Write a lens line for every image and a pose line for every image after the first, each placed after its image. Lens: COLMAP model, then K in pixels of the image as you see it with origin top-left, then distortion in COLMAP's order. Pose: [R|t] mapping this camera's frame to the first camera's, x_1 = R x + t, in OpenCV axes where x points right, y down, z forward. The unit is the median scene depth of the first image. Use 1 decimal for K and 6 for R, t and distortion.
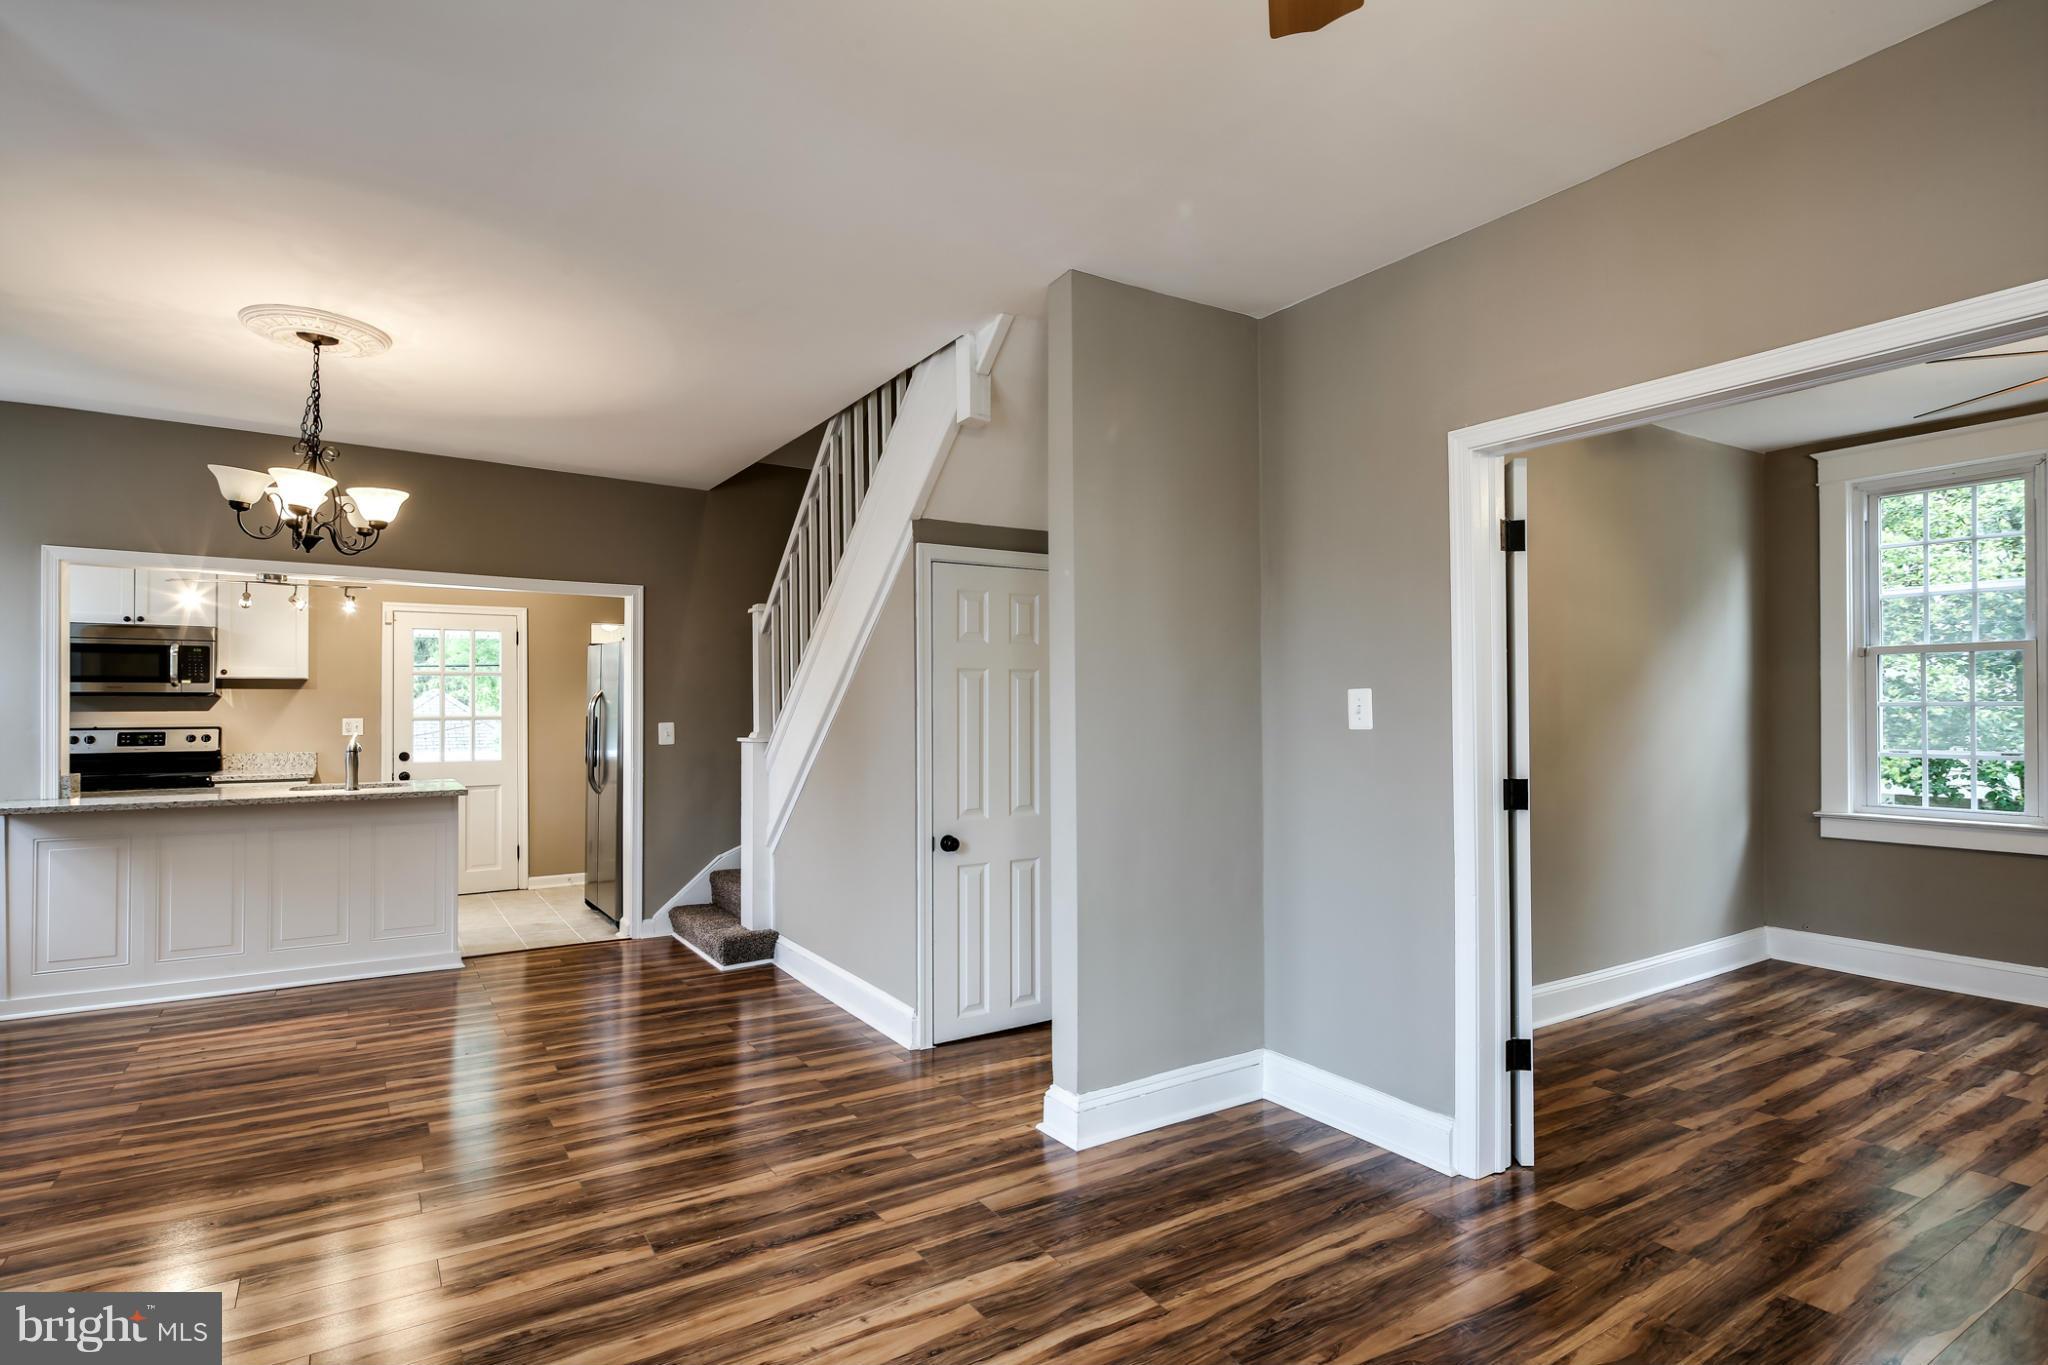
lens RADIAL K [[1037.4, 0, 1020.2], [0, 1037.4, 697.3], [0, 0, 1]] dist [0.000997, -0.002414]
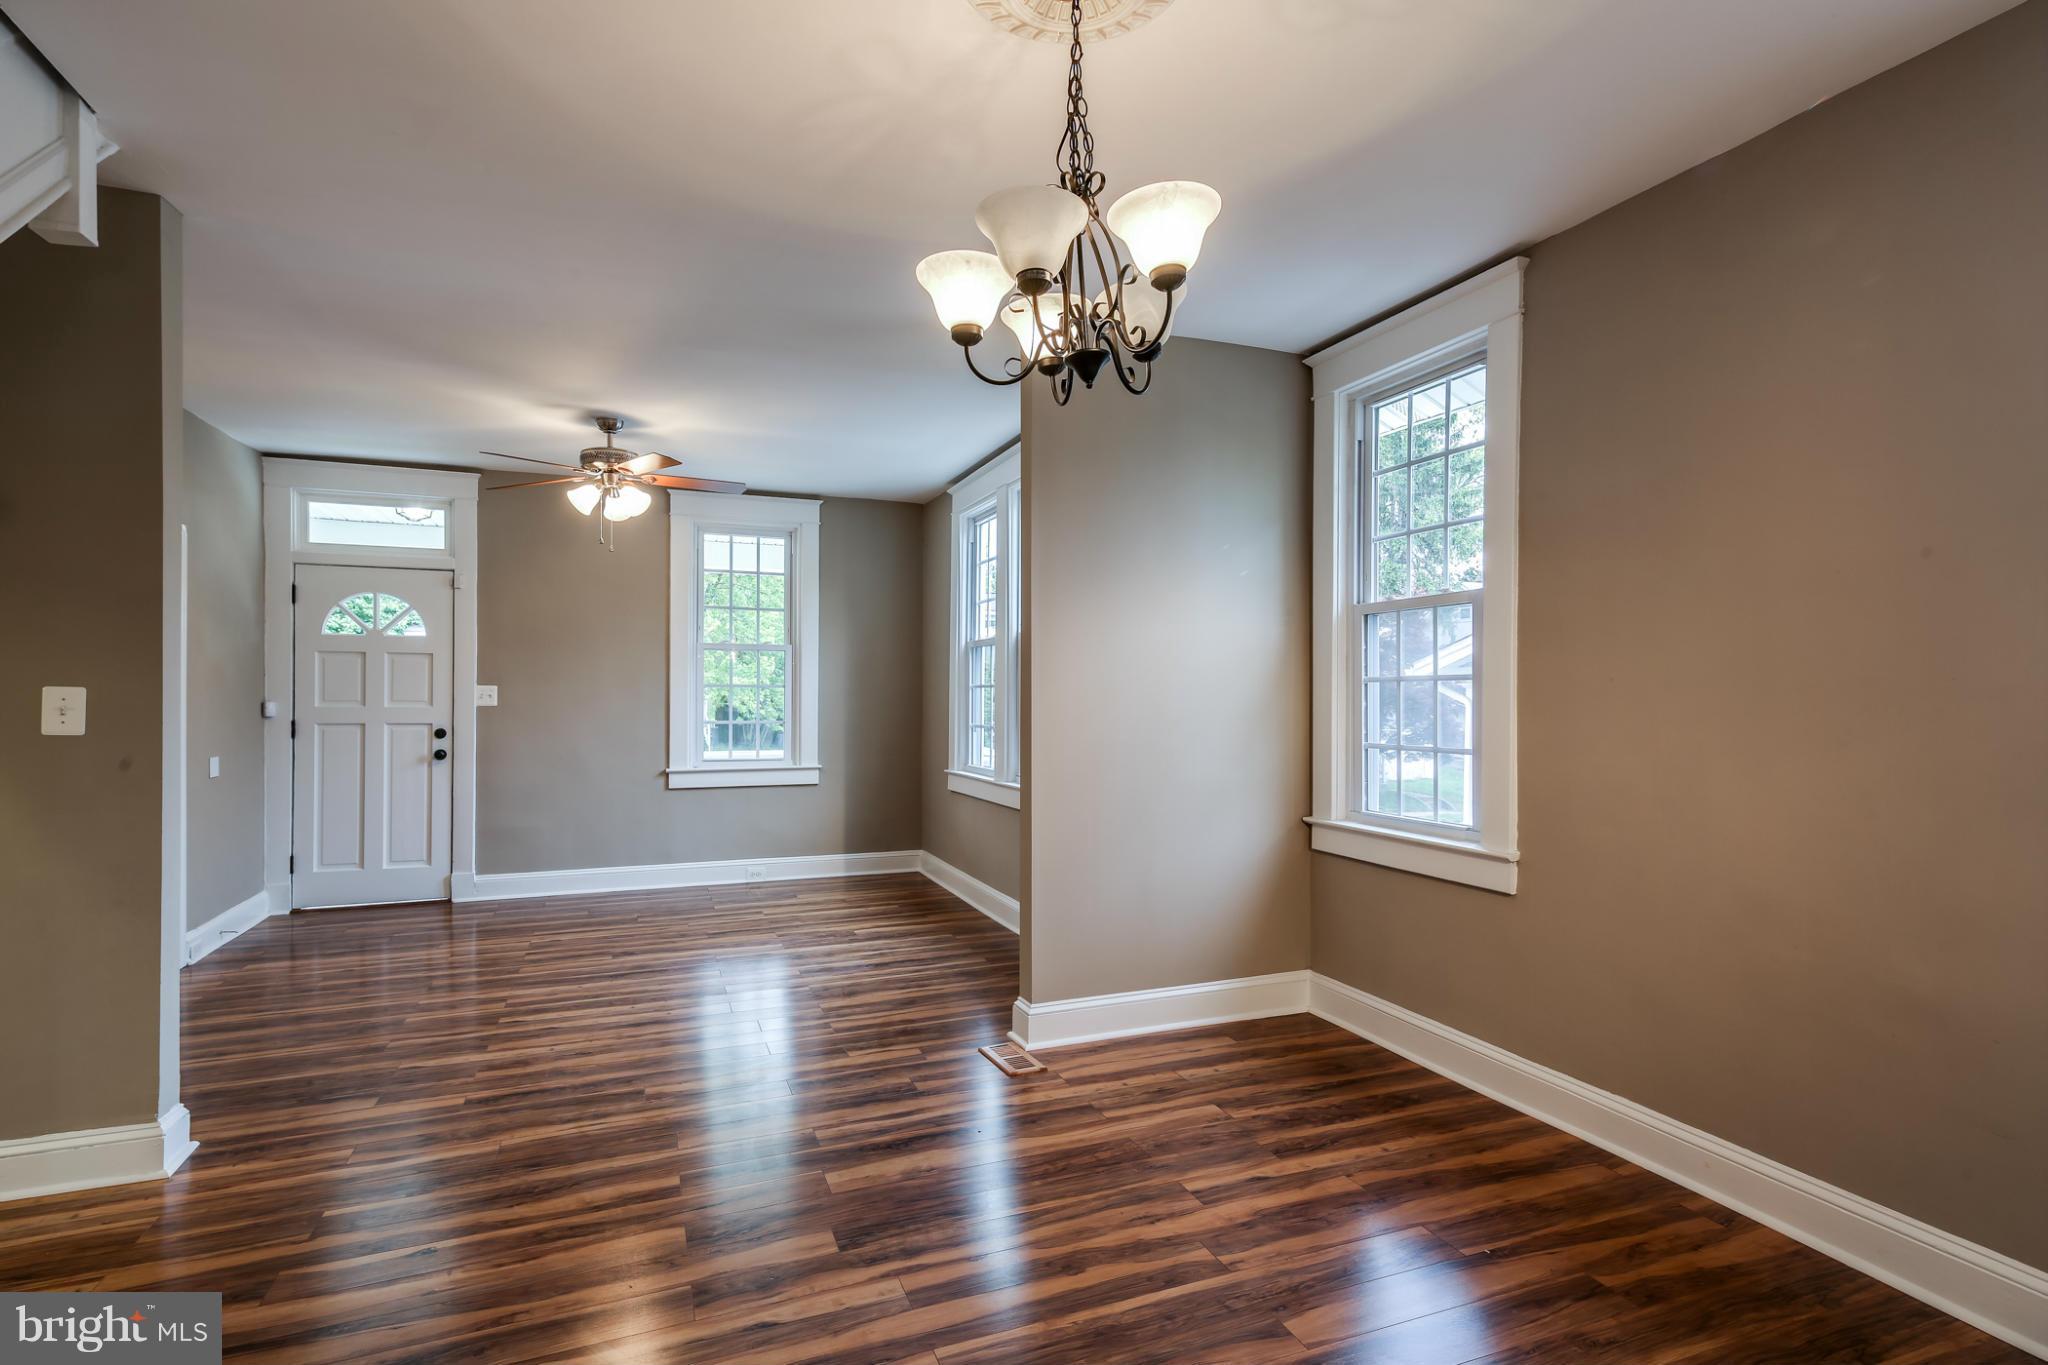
lens RADIAL K [[1005.7, 0, 1020.1], [0, 1005.7, 701.8], [0, 0, 1]] dist [0.016135, -0.000205]
pose [[-0.979354, -0.000830, 0.202152, -0.535139], [-0.002511, 0.999964, -0.008057, 0.017183], [-0.202138, -0.008399, -0.979321, 1.068724]]
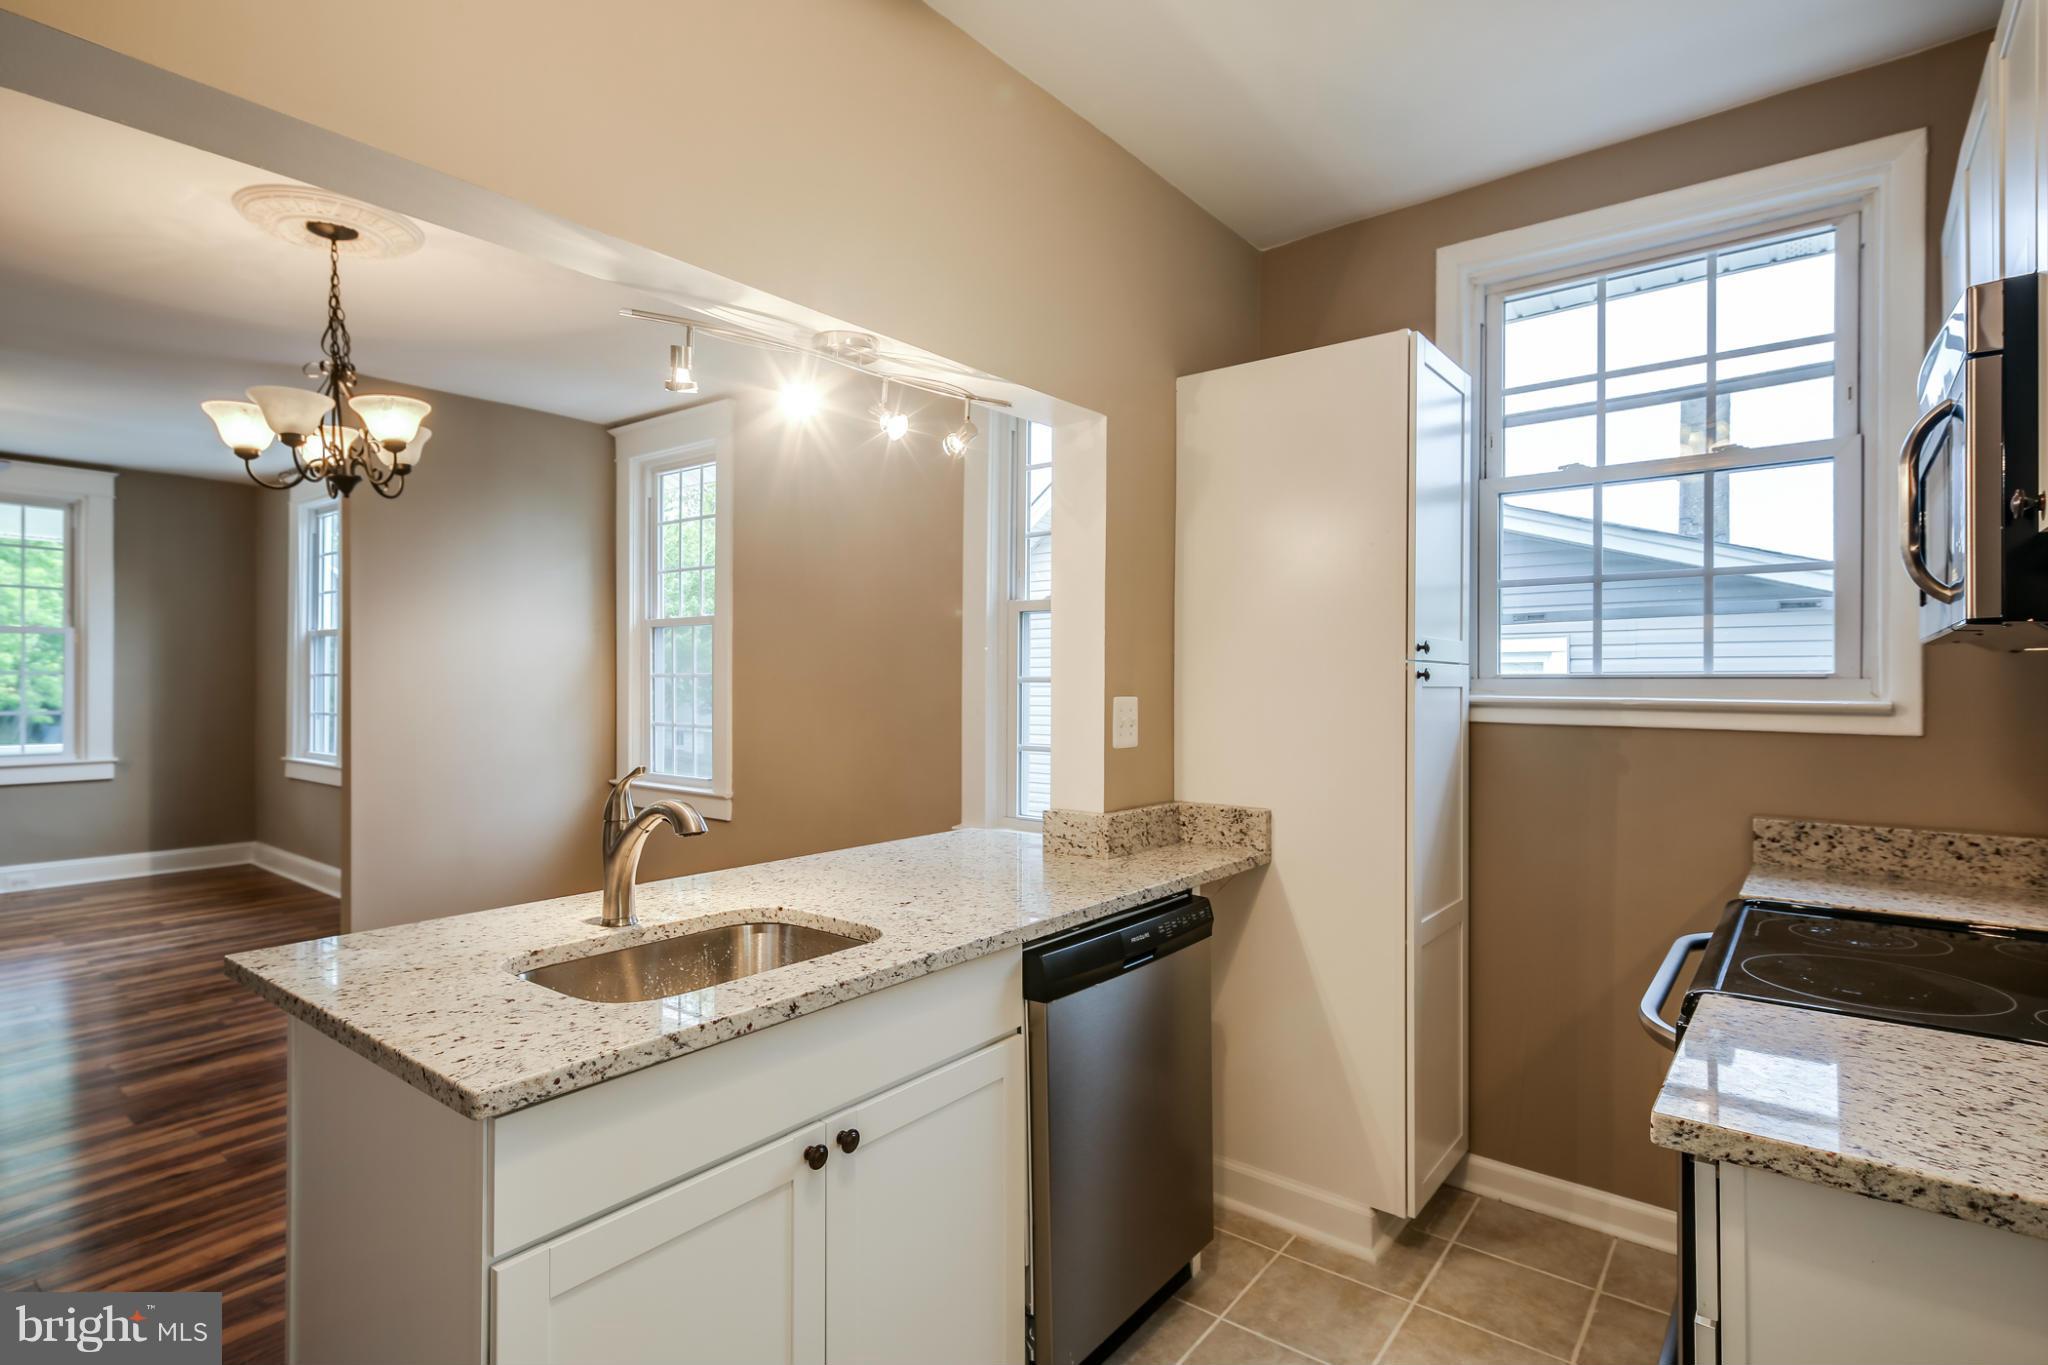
lens RADIAL K [[1004.7, 0, 1015.3], [0, 1004.7, 683.4], [0, 0, 1]] dist [0.019832, -0.001606]
pose [[-0.948223, -0.000034, -0.317606, -0.660232], [0.002407, 0.999971, -0.007292, 0.010255], [0.317596, -0.007679, -0.948195, 1.363869]]
